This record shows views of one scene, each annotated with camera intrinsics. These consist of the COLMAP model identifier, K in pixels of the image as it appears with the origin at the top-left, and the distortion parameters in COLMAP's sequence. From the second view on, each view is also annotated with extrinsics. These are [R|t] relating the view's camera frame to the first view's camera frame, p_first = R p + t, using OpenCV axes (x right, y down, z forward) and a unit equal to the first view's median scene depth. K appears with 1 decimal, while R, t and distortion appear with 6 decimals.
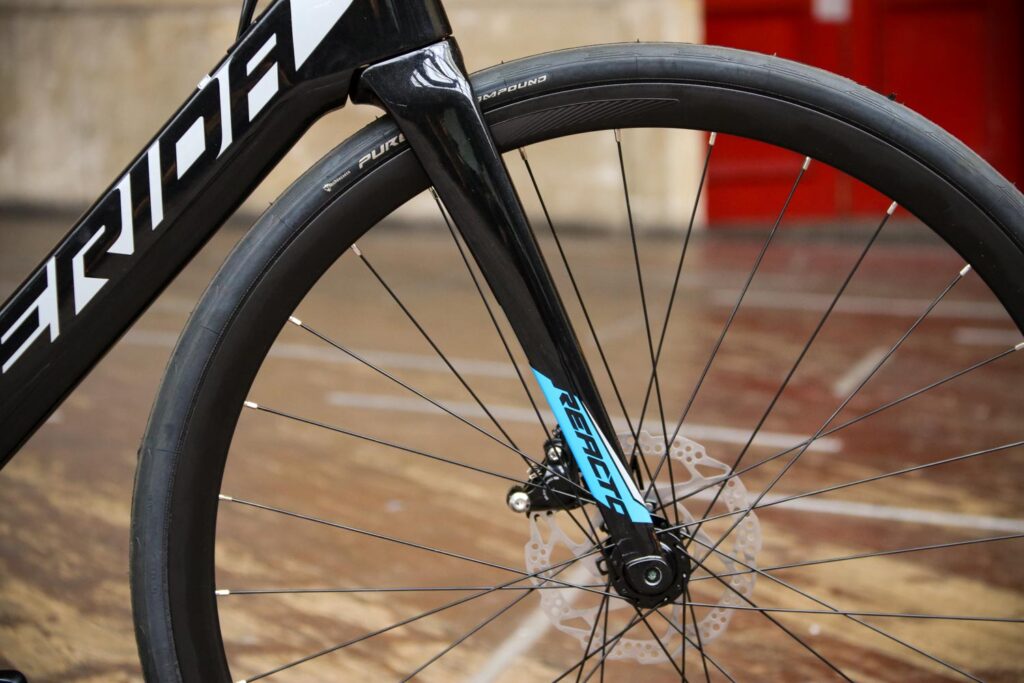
lens RADIAL K [[4181.9, 0, 514.9], [0, 4181.9, 406.0], [0, 0, 1]] dist [1.198299, 0.519466]
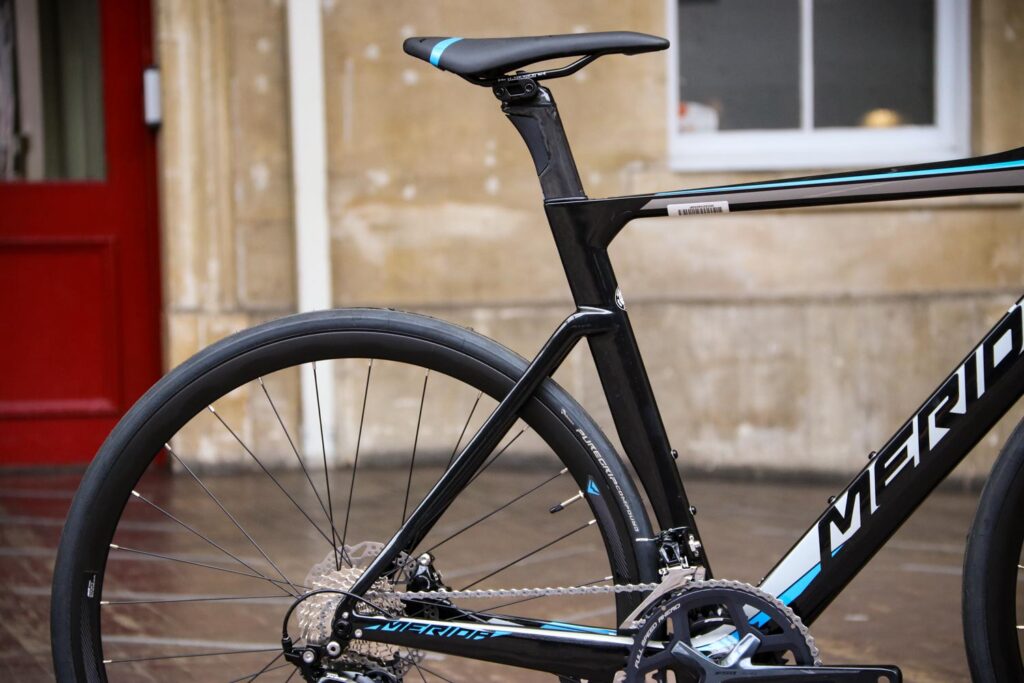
lens RADIAL K [[4181.9, 0, 514.9], [0, 4181.9, 406.0], [0, 0, 1]] dist [1.198299, 0.519466]
pose [[0.983874, 0.003976, -0.178821, 0.031045], [-0.016353, 0.997565, -0.067795, 0.074652], [0.178116, 0.069626, 0.981543, -0.633969]]
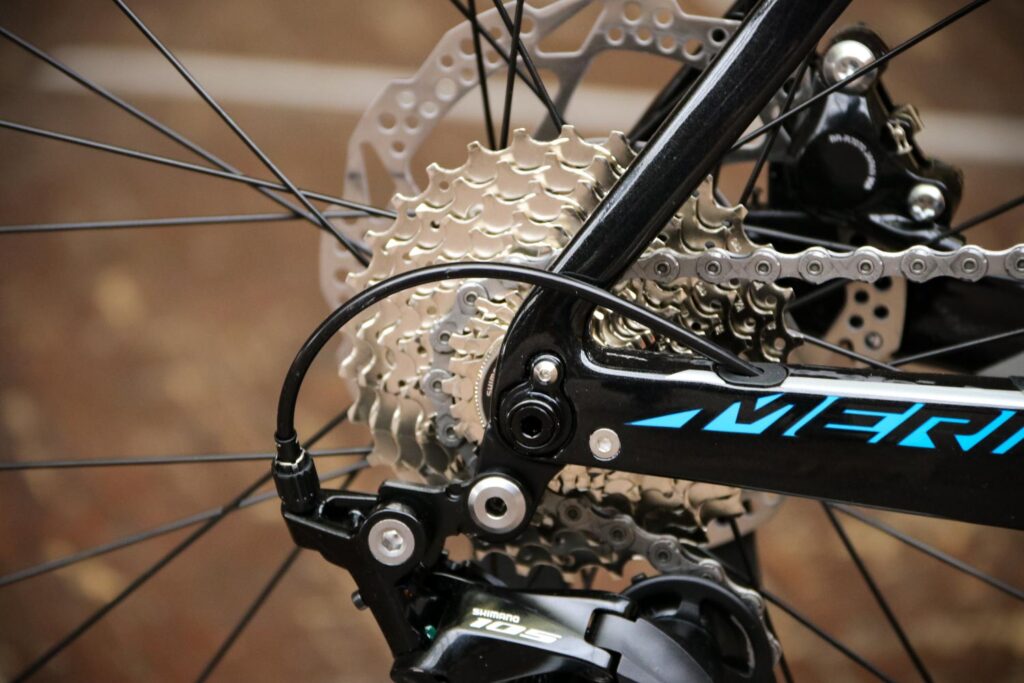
lens RADIAL K [[6046.1, 0, 512.0], [0, 6046.1, 341.5], [0, 0, 1]] dist [2.632330, -1.242185]
pose [[0.984804, 0.017477, -0.172788, -0.238323], [0.003728, 0.992567, 0.121644, -0.023285], [0.173629, -0.120439, 0.977419, 0.446889]]
